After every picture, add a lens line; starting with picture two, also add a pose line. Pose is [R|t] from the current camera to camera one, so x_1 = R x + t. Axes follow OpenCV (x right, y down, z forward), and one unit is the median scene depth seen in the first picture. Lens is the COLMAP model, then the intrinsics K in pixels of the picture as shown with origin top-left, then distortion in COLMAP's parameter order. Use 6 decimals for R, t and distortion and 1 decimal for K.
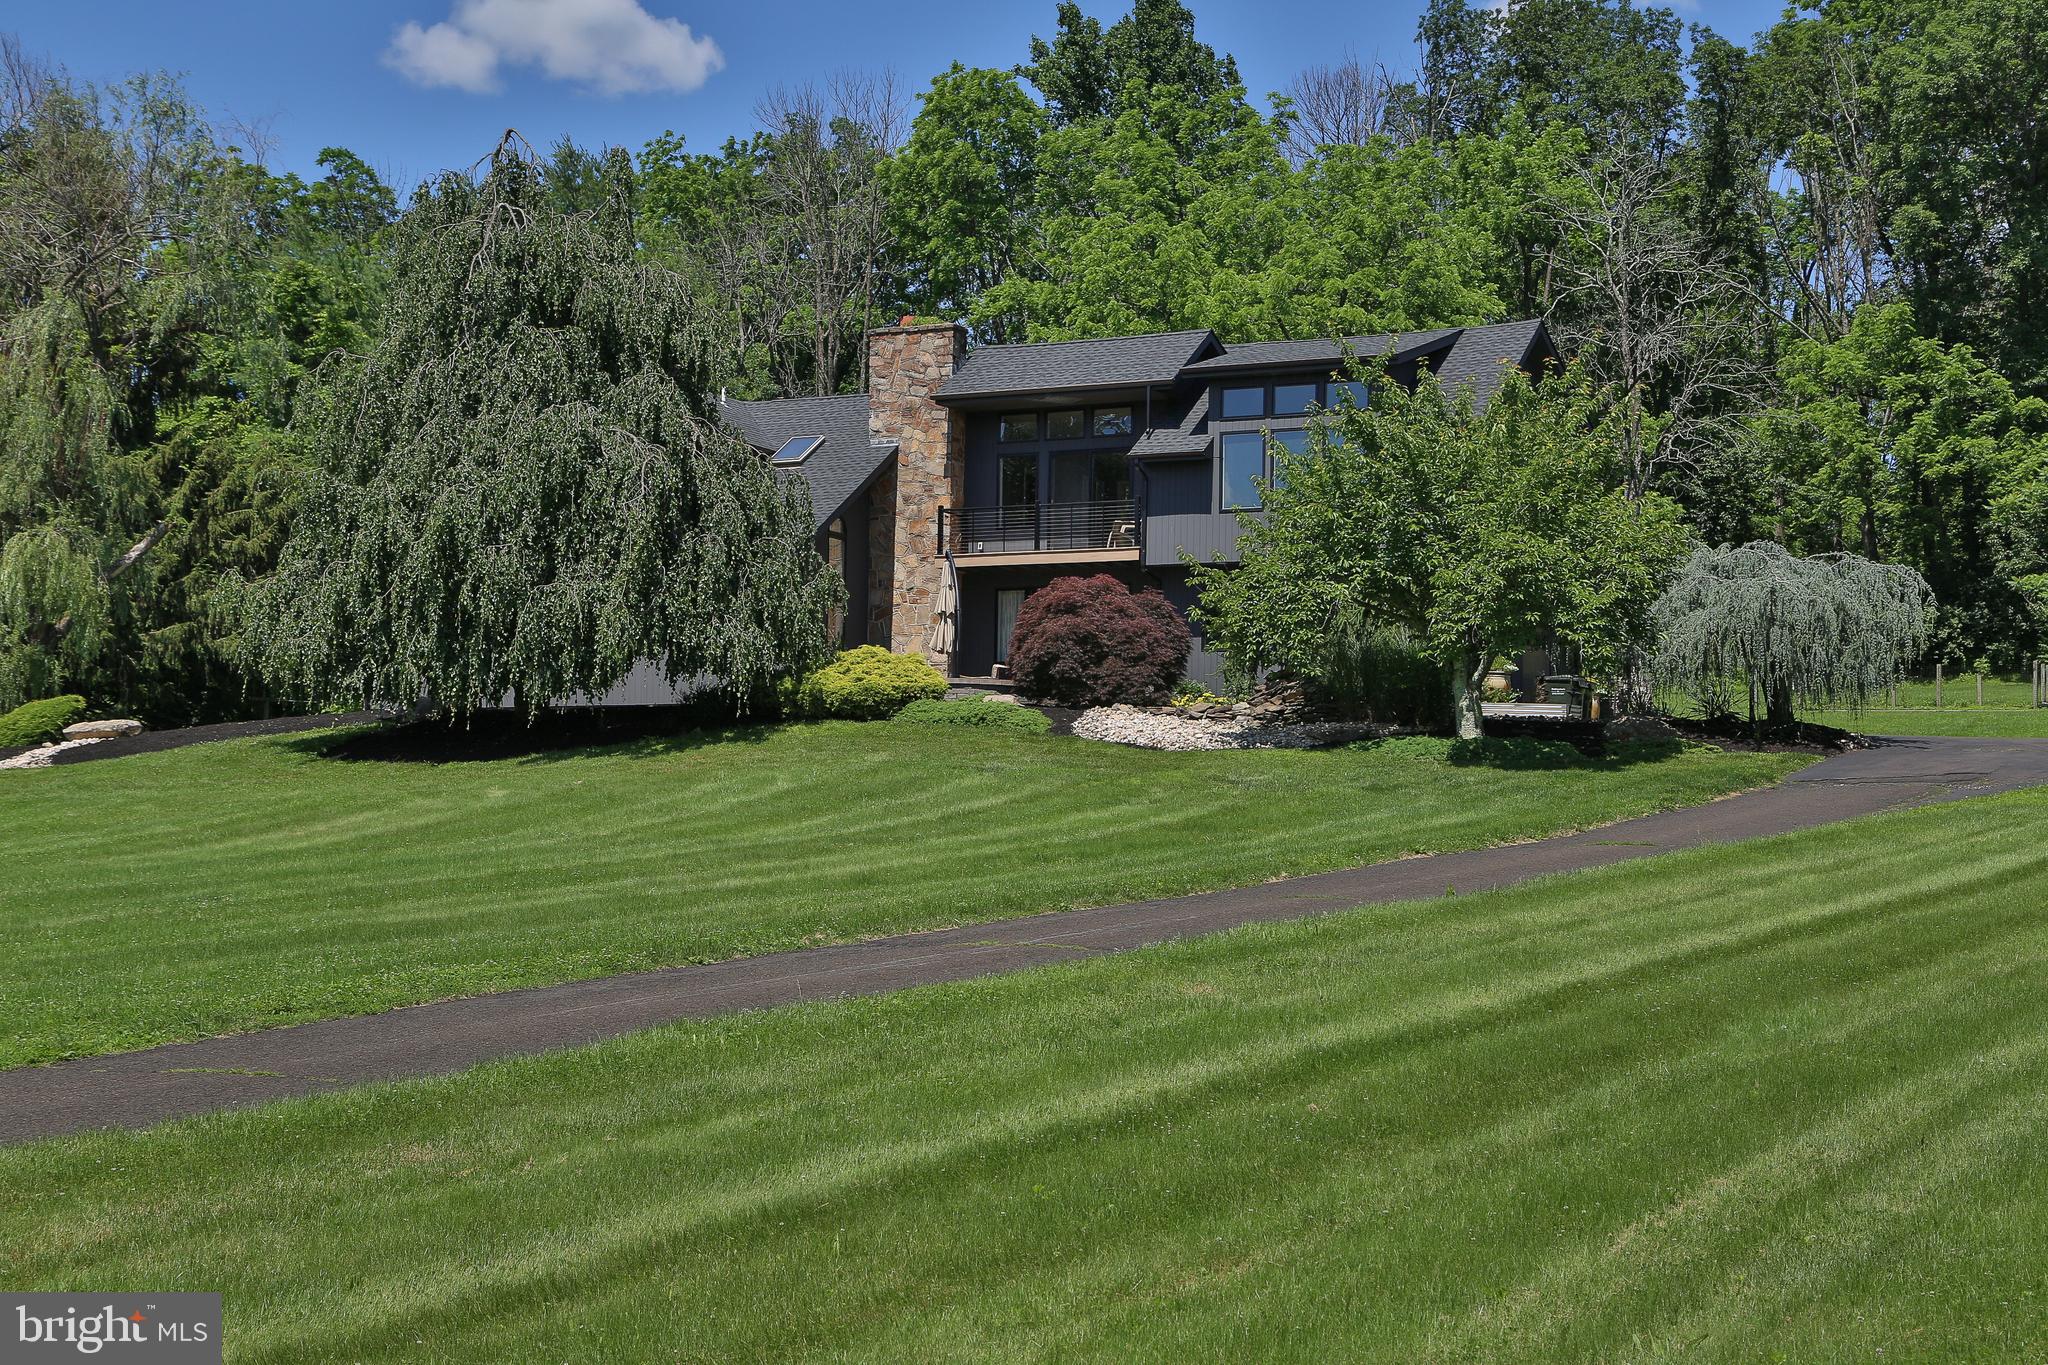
lens RADIAL K [[2876.8, 0, 1021.7], [0, 2876.8, 634.2], [0, 0, 1]] dist [0.136666, 0.050189]
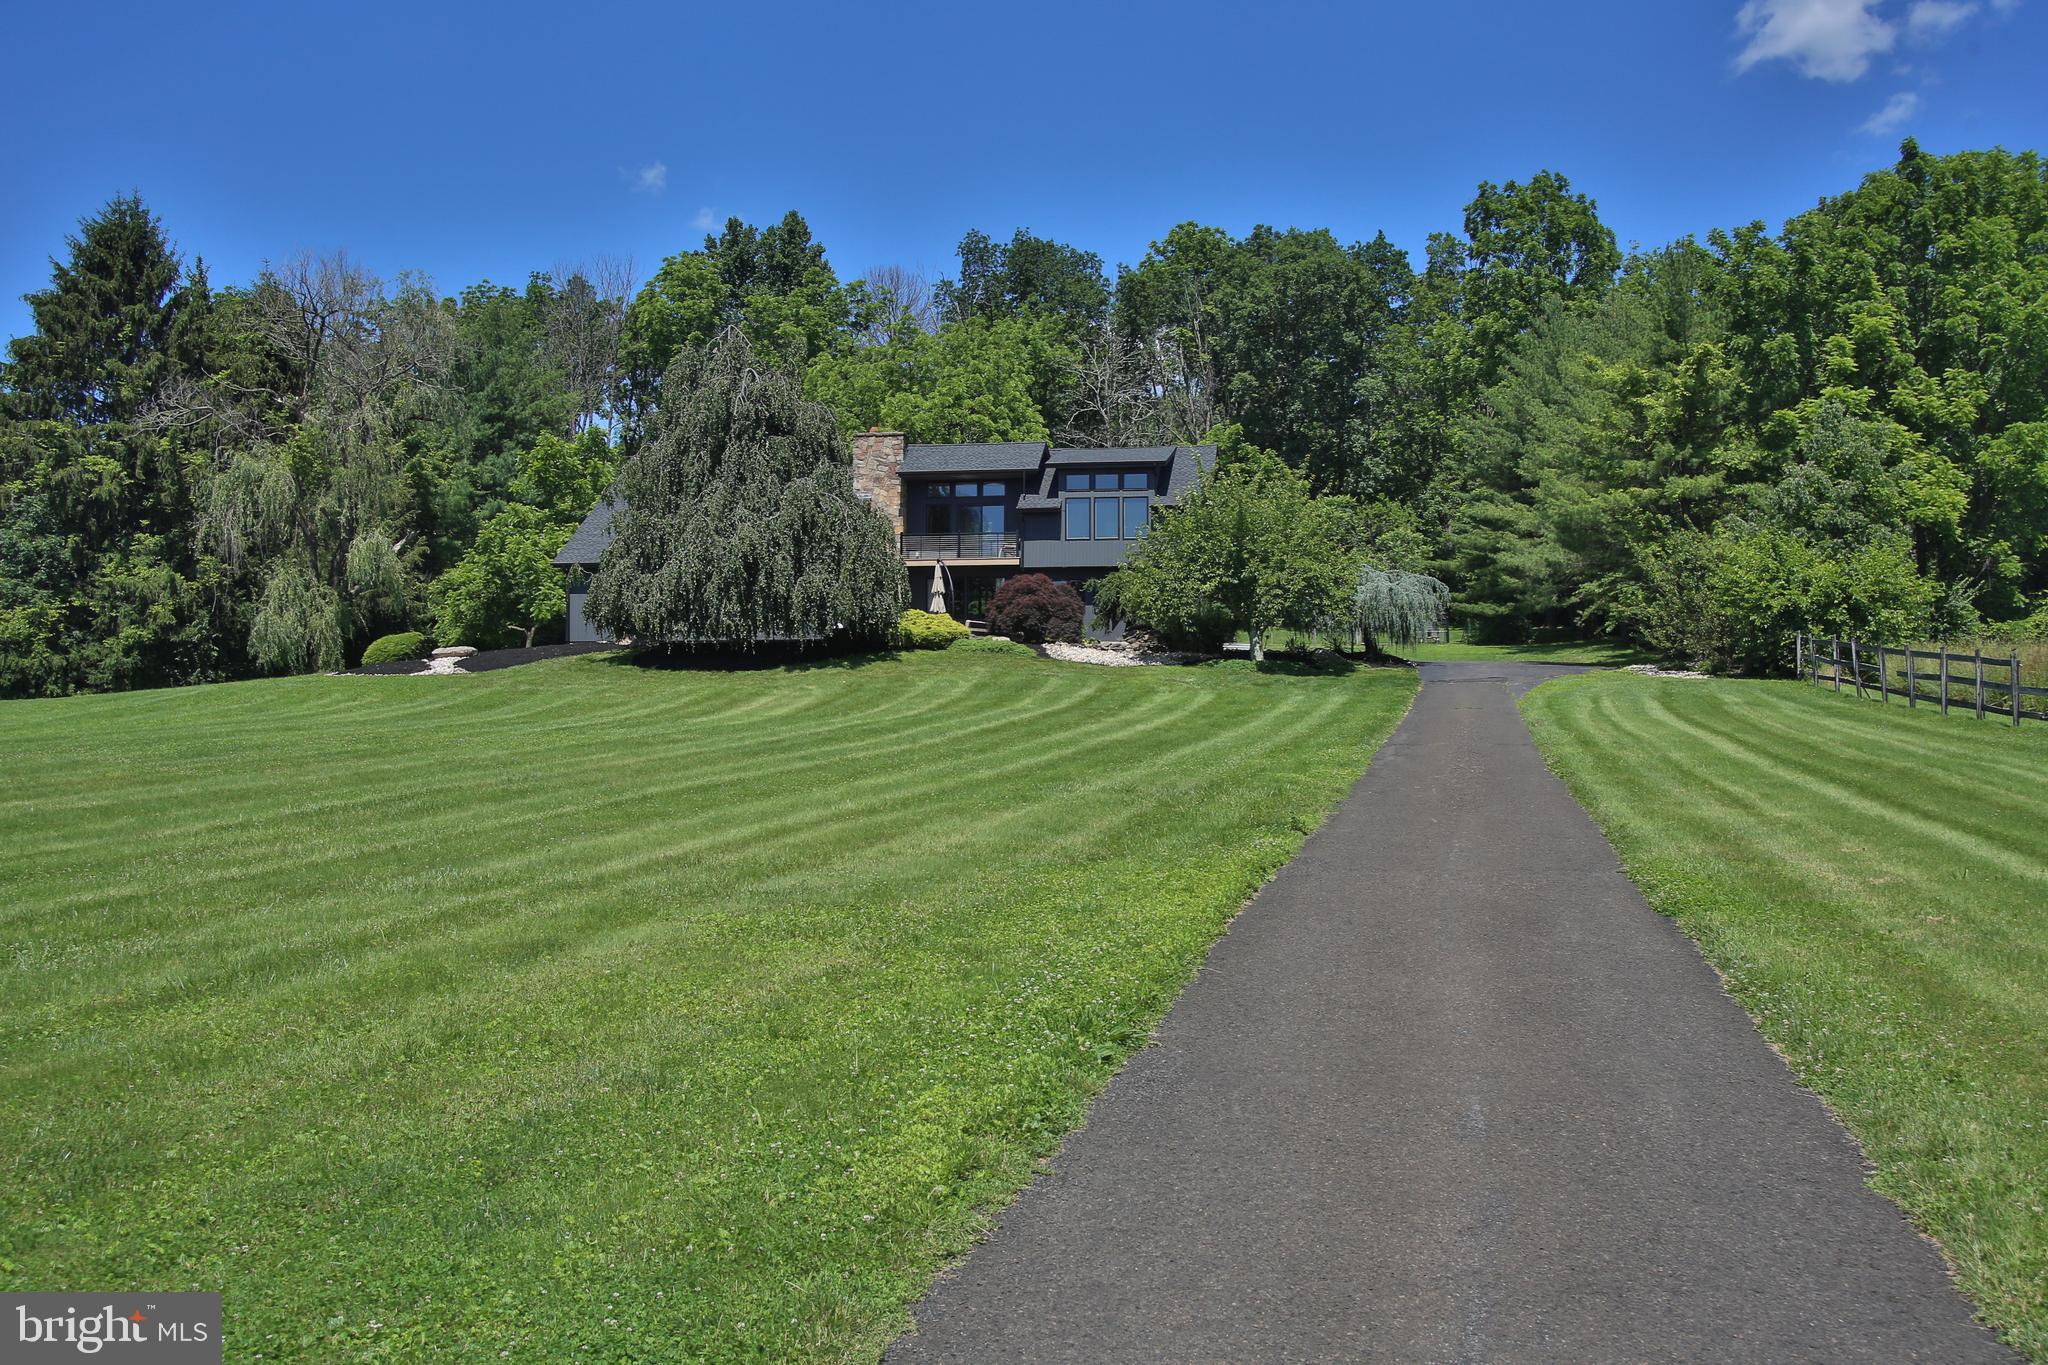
lens RADIAL K [[1815.2, 0, 1032.0], [0, 1815.2, 622.0], [0, 0, 1]] dist [-0.110087, 0.012230]
pose [[0.962018, 0.009483, 0.272820, -0.273416], [-0.013506, 0.999826, 0.012873, -0.003717], [-0.272651, -0.016069, 0.961979, -0.136246]]
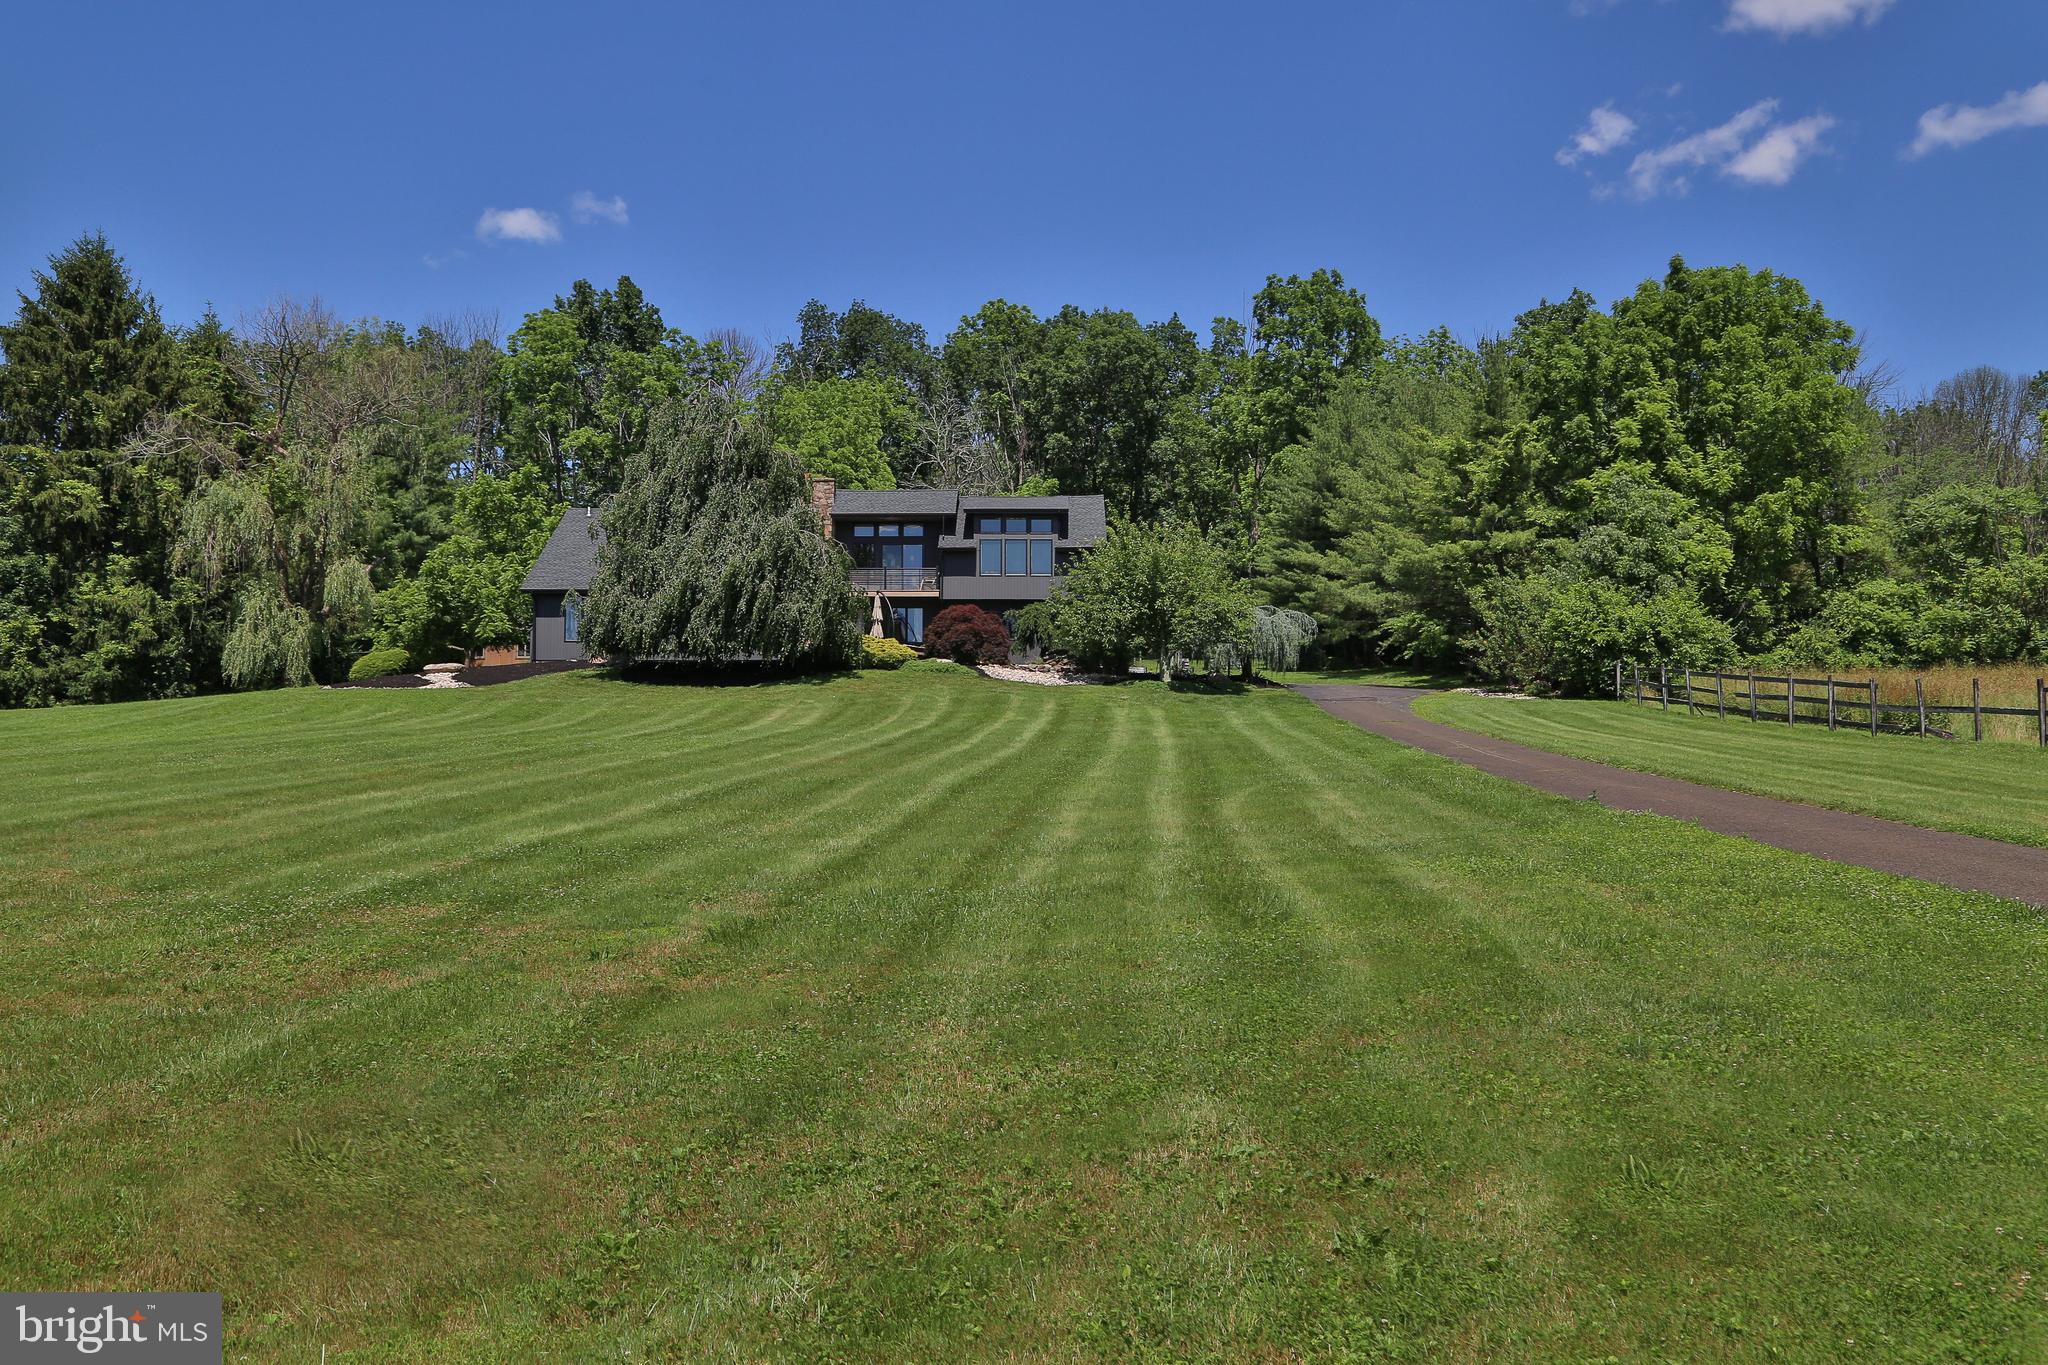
lens RADIAL K [[1616.5, 0, 1025.2], [0, 1616.5, 643.2], [0, 0, 1]] dist [-0.109112, 0.060007]
pose [[0.911869, 0.021529, 0.409917, -0.393659], [-0.025758, 0.999657, 0.004796, 0.001455], [-0.409673, -0.014932, 0.912110, -0.121863]]
